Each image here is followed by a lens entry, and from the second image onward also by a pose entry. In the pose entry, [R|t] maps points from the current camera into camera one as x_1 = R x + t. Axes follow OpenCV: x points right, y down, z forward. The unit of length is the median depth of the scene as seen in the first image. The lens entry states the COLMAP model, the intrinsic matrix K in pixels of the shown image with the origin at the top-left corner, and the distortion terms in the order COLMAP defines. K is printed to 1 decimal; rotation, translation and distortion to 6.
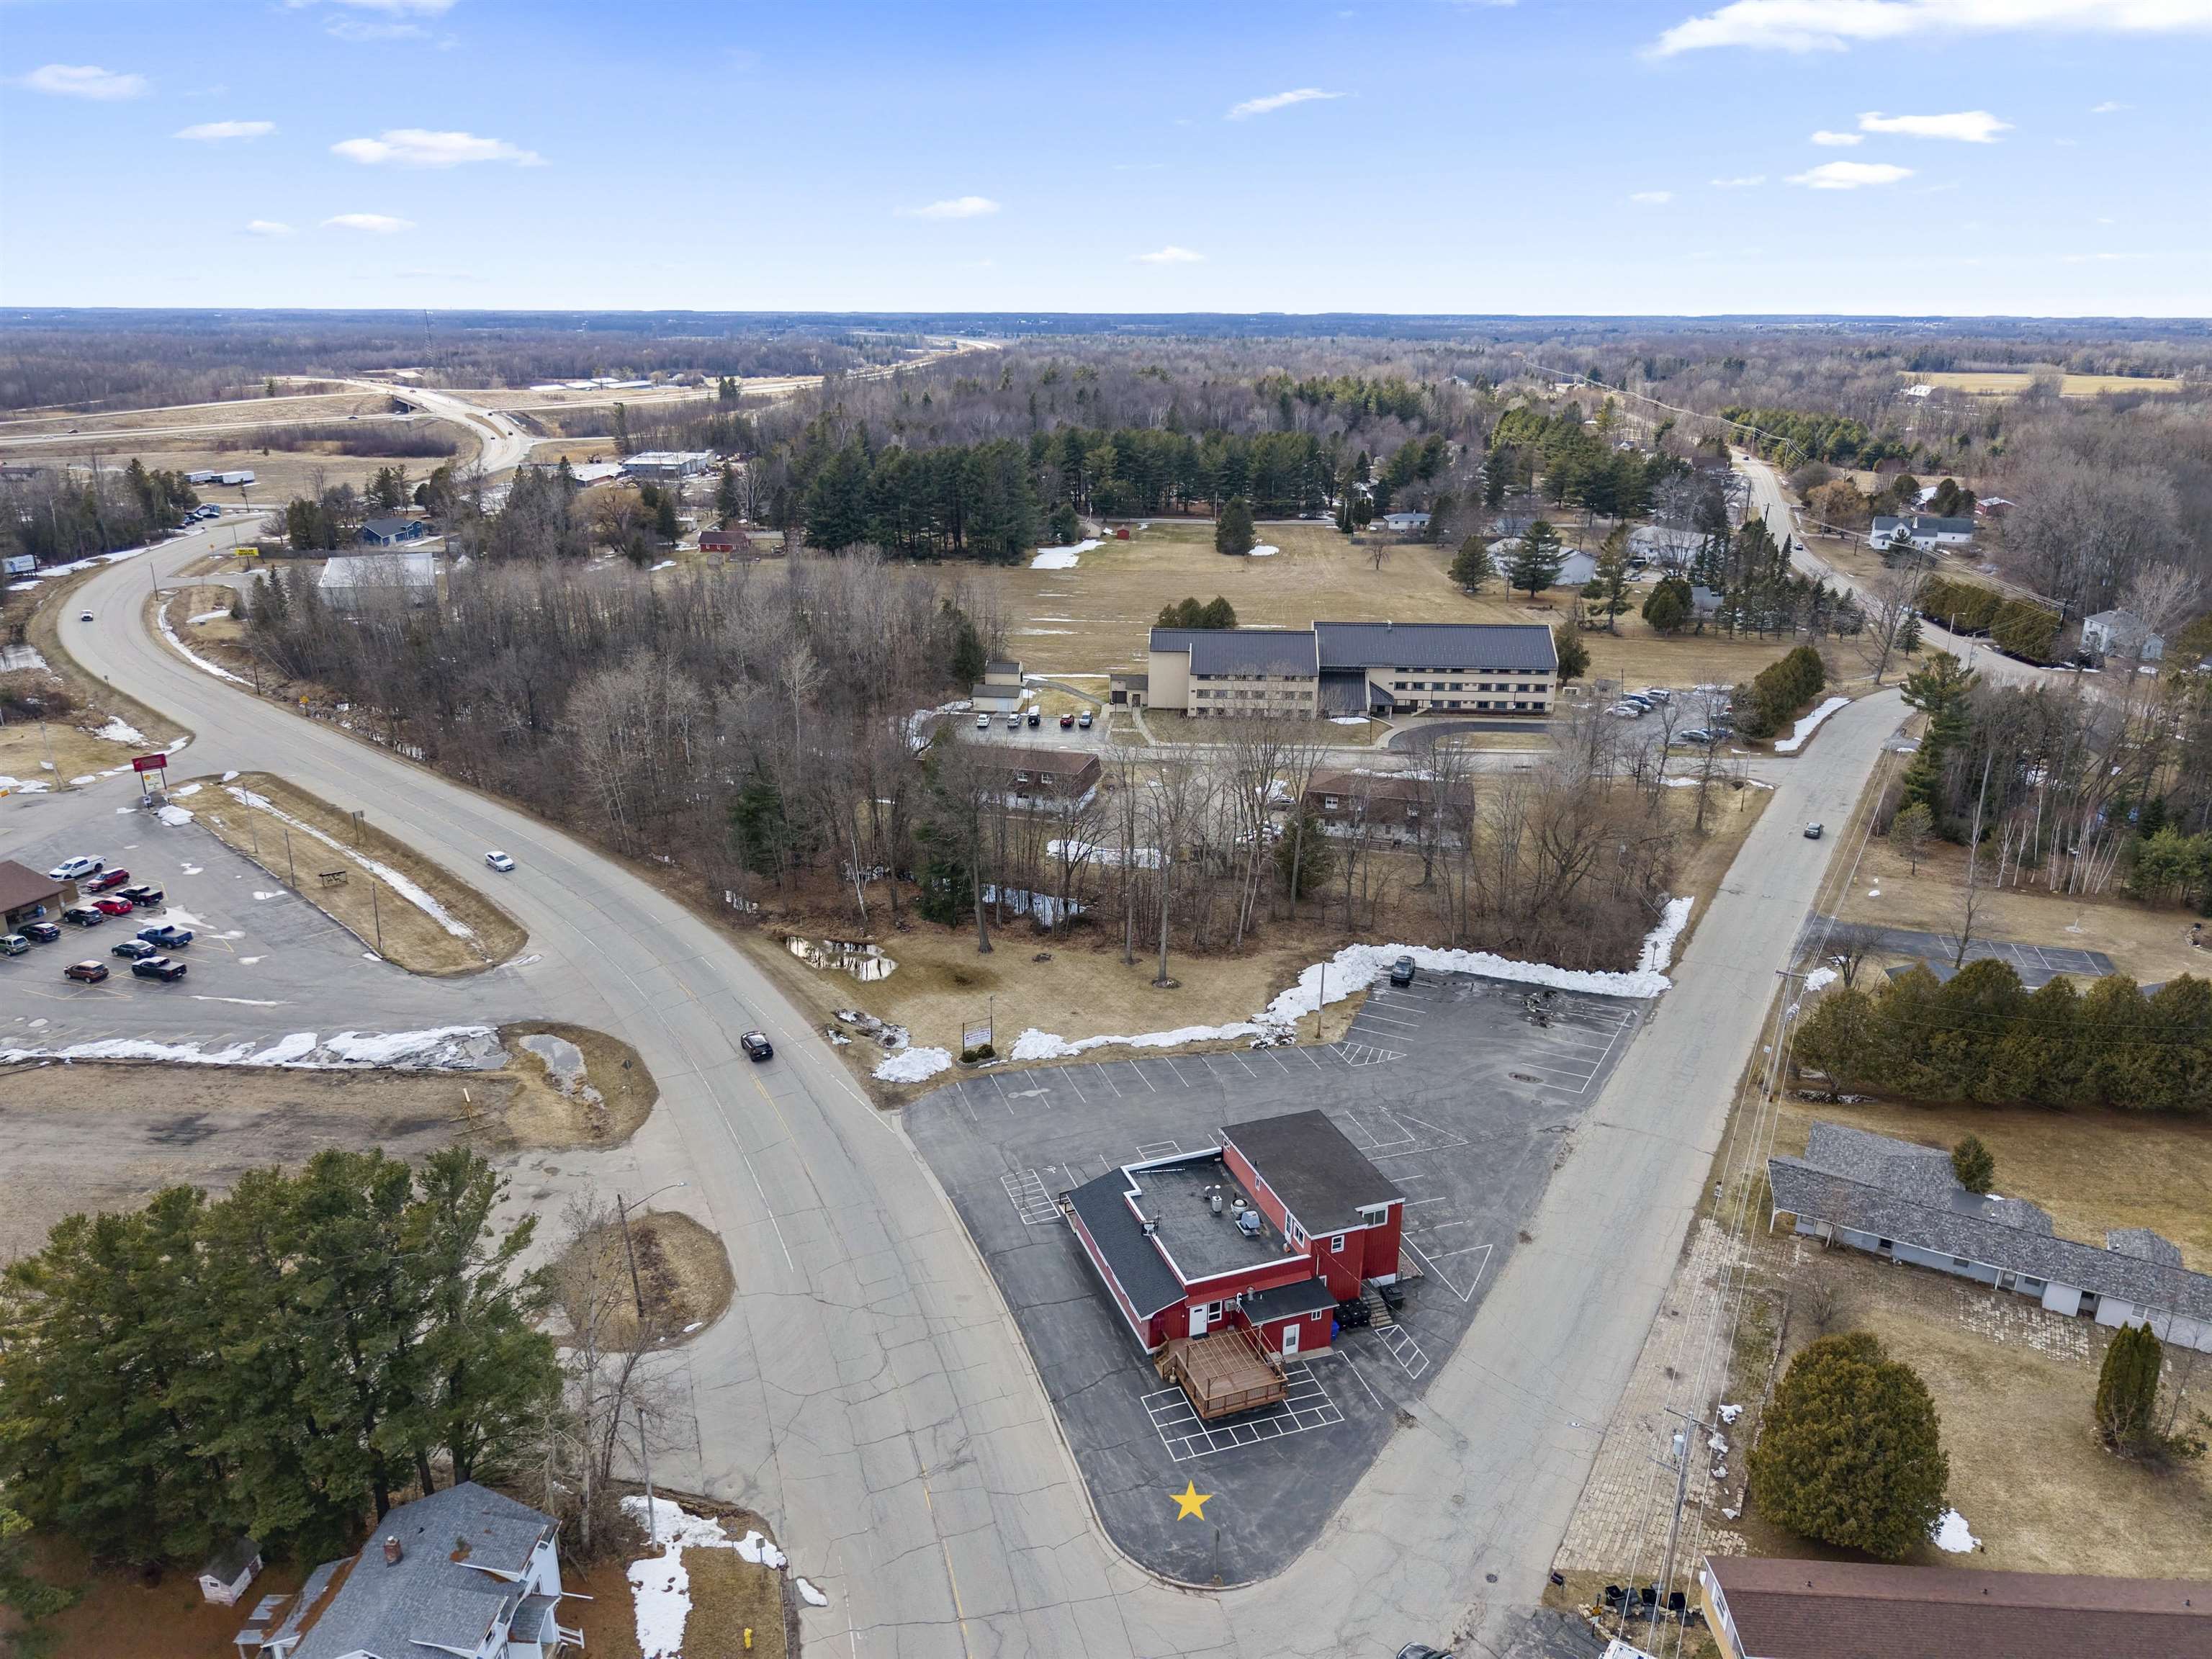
lens RADIAL K [[1470.6, 0, 1106.0], [0, 1470.6, 829.5], [0, 0, 1]] dist [0.042676, -0.054097]
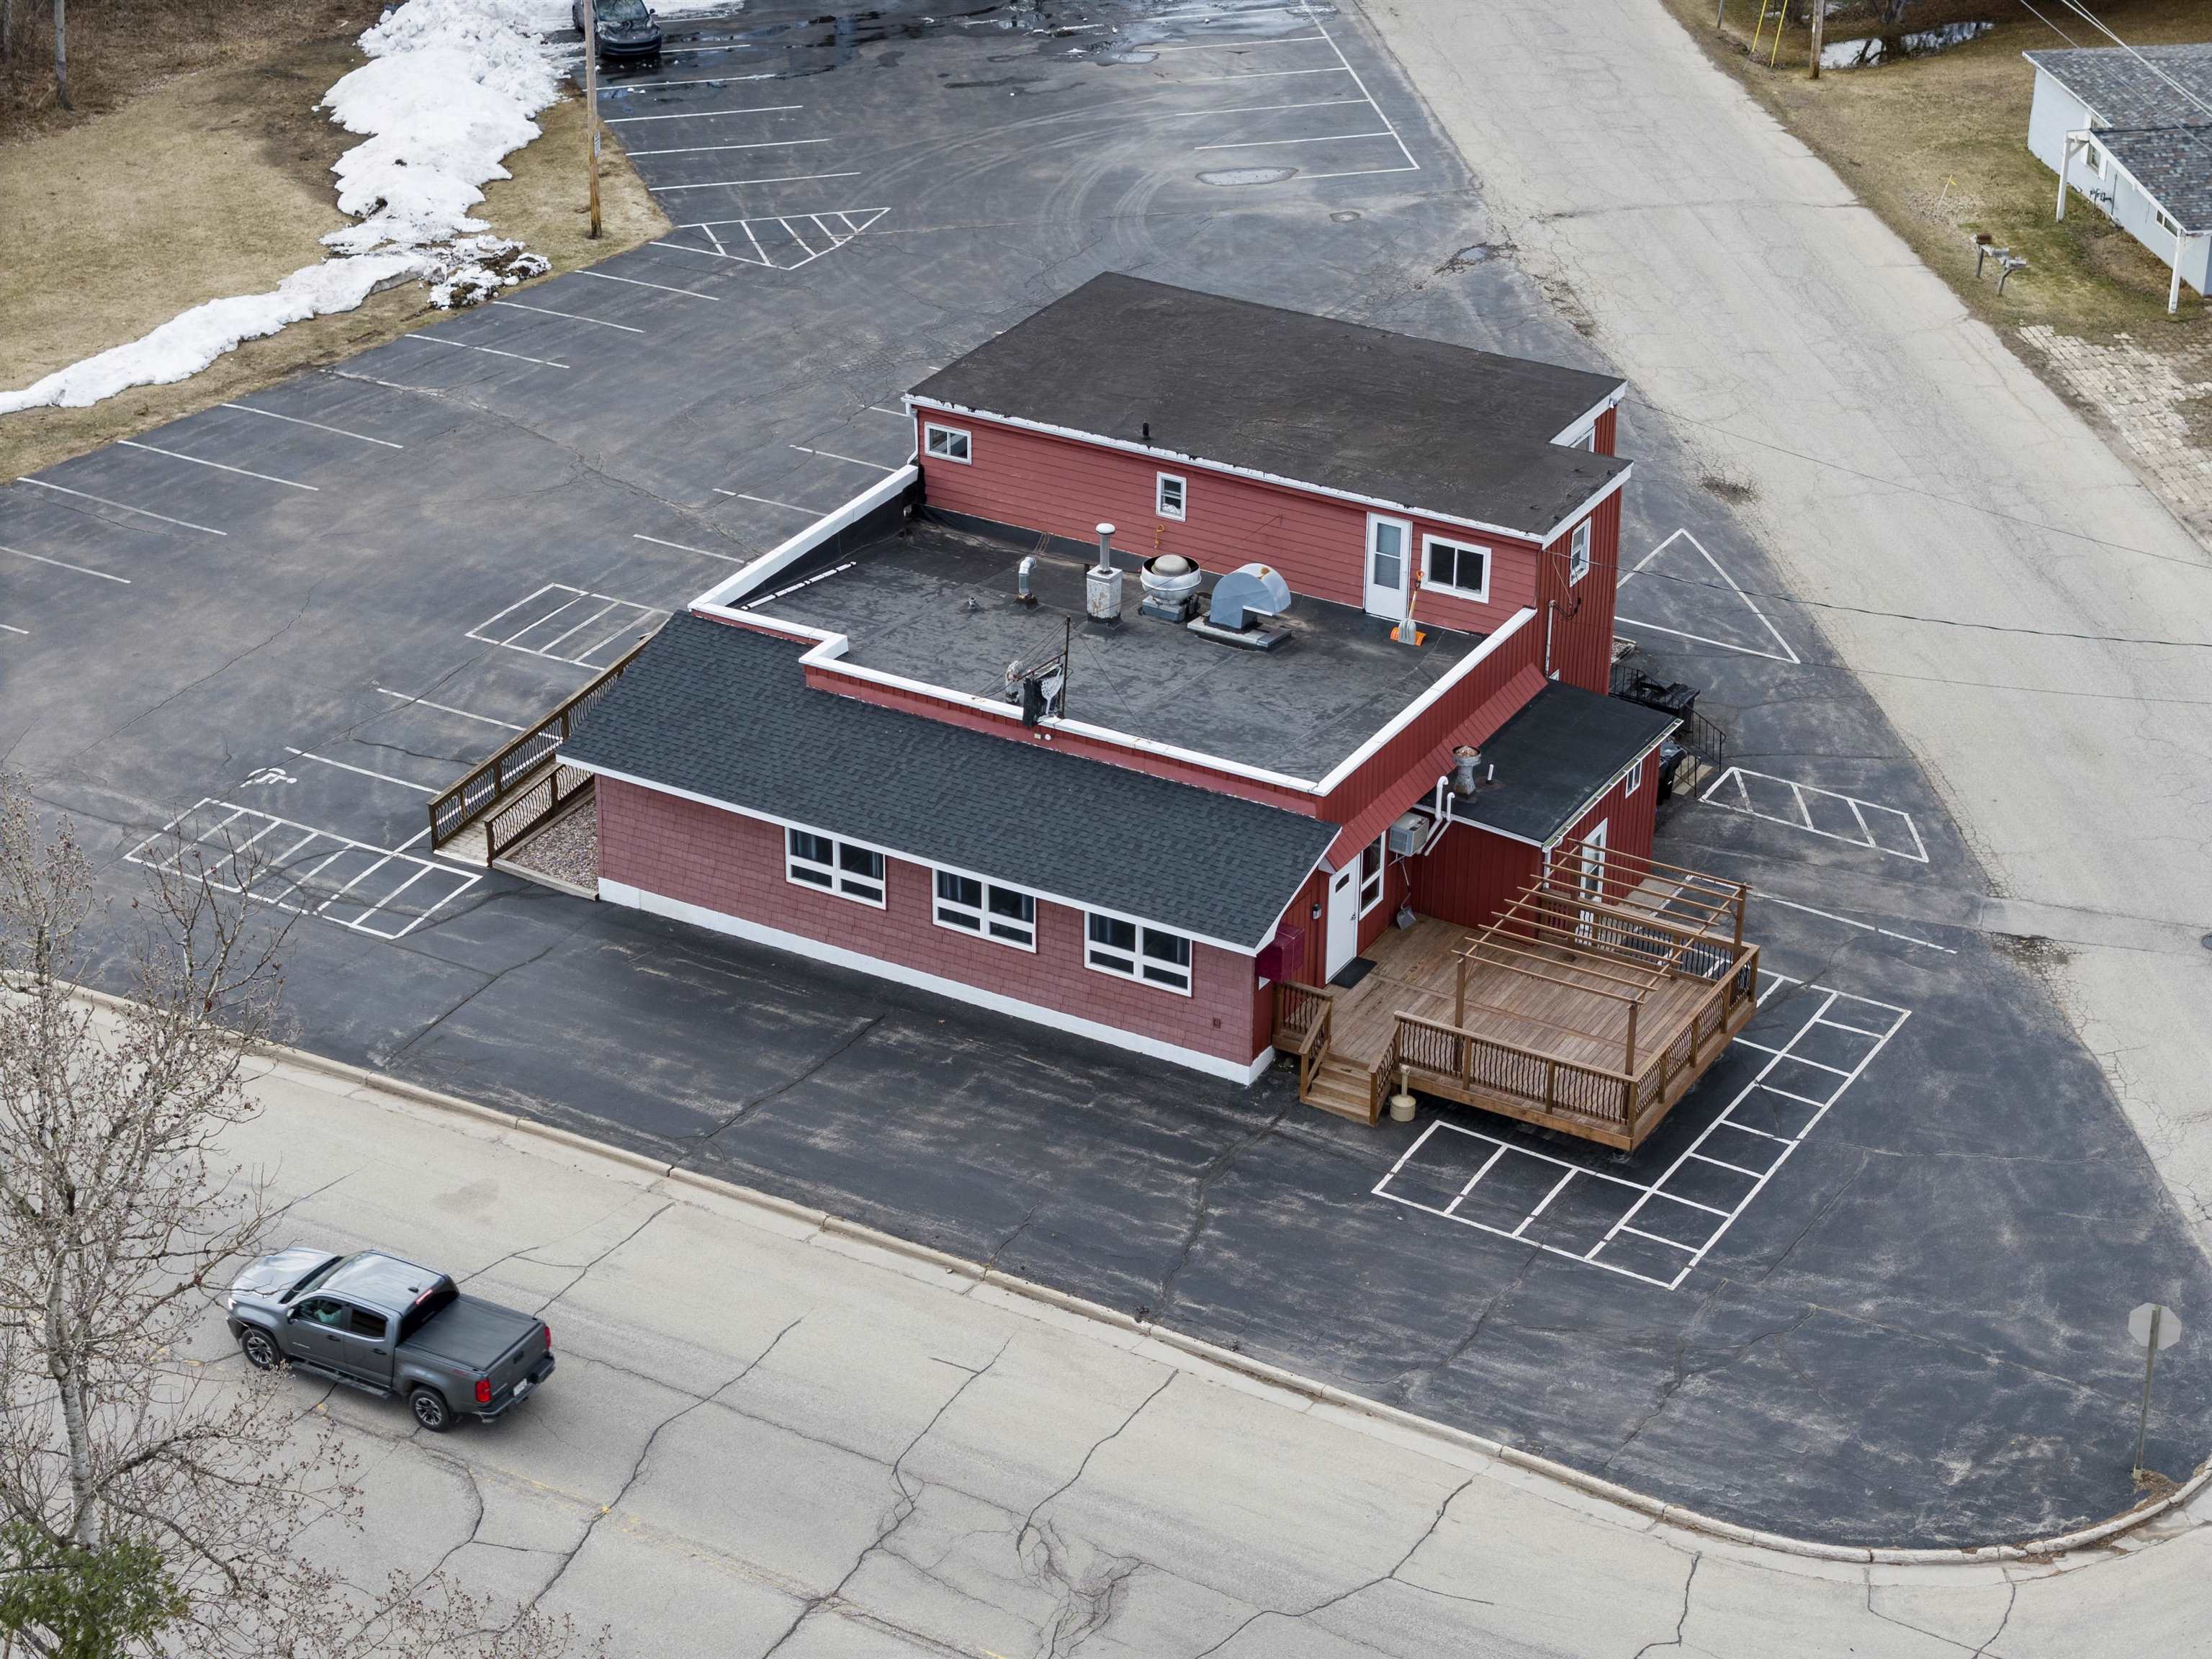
lens RADIAL K [[4424.6, 0, 1146.1], [0, 4424.6, 826.8], [0, 0, 1]] dist [-0.182615, 0.873118]
pose [[0.759070, -0.298744, 0.578416, -0.279814], [0.208647, 0.953262, 0.218534, 0.078208], [-0.616668, -0.045197, 0.785925, 0.229180]]
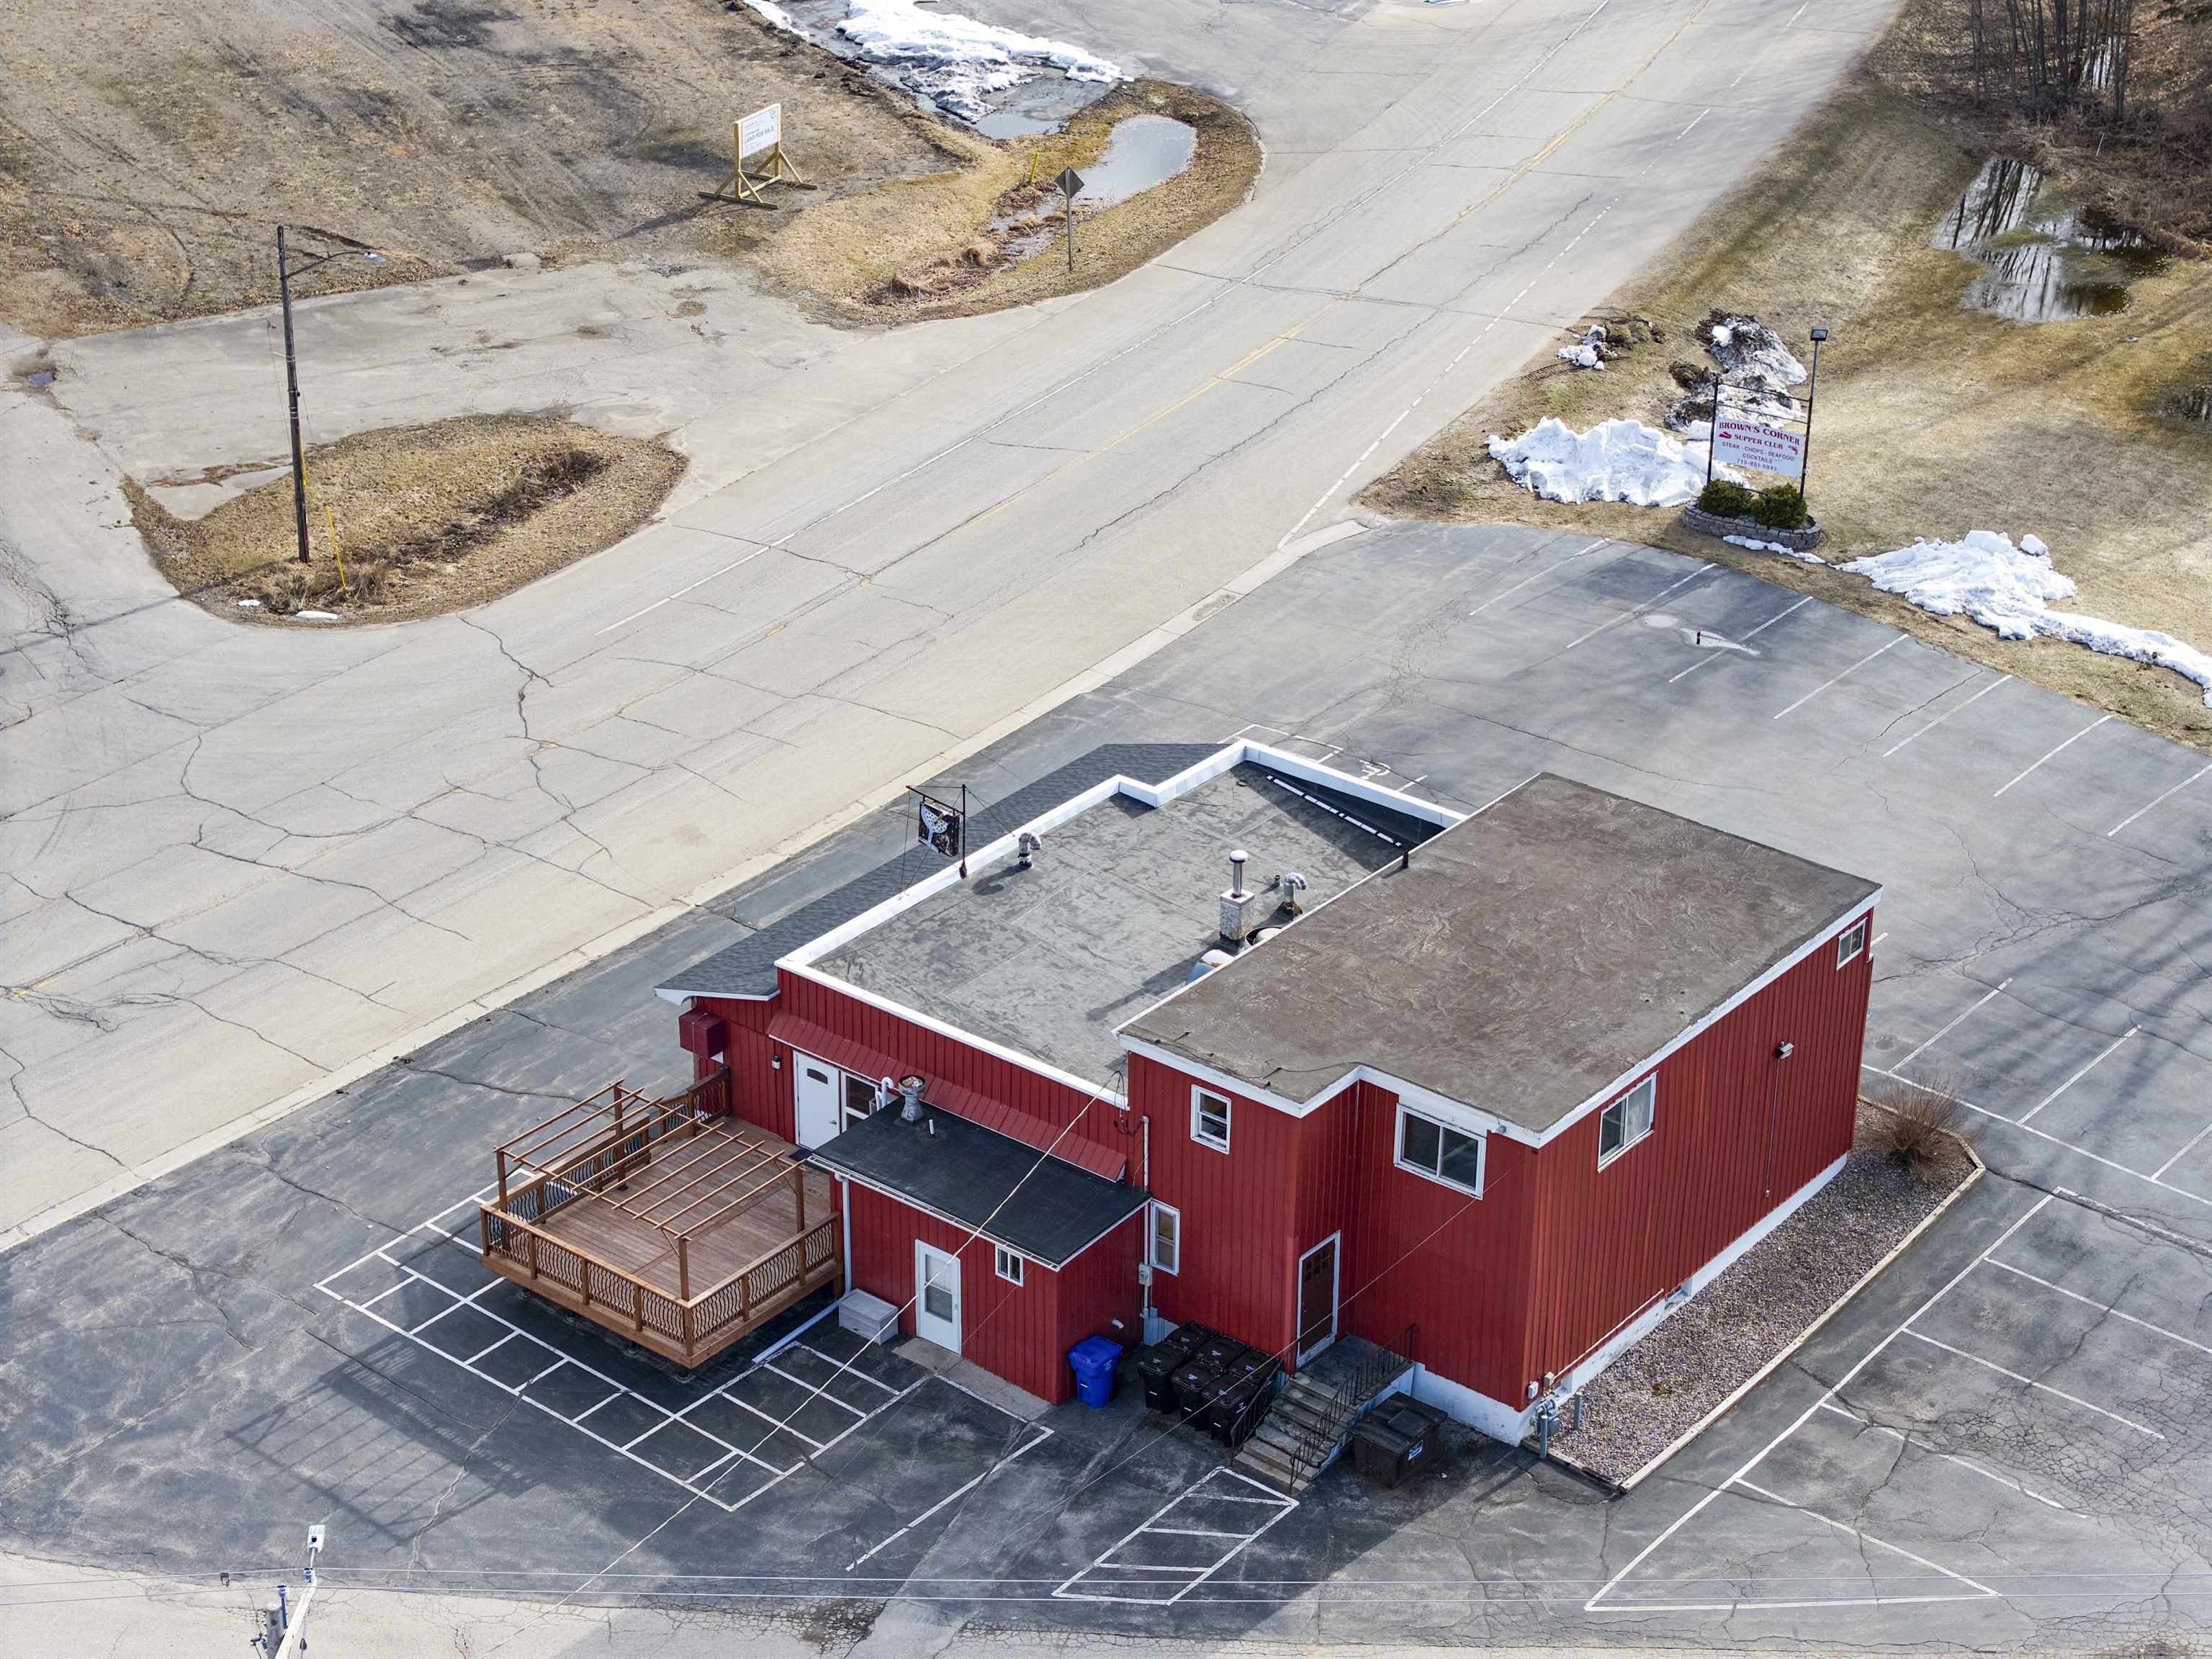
lens RADIAL K [[4424.6, 0, 1146.1], [0, 4424.6, 826.8], [0, 0, 1]] dist [-0.182615, 0.873118]
pose [[0.523467, 0.383989, -0.760615, 0.492356], [-0.287376, 0.919952, 0.266652, 0.006047], [0.802120, 0.078999, 0.591914, 0.314010]]
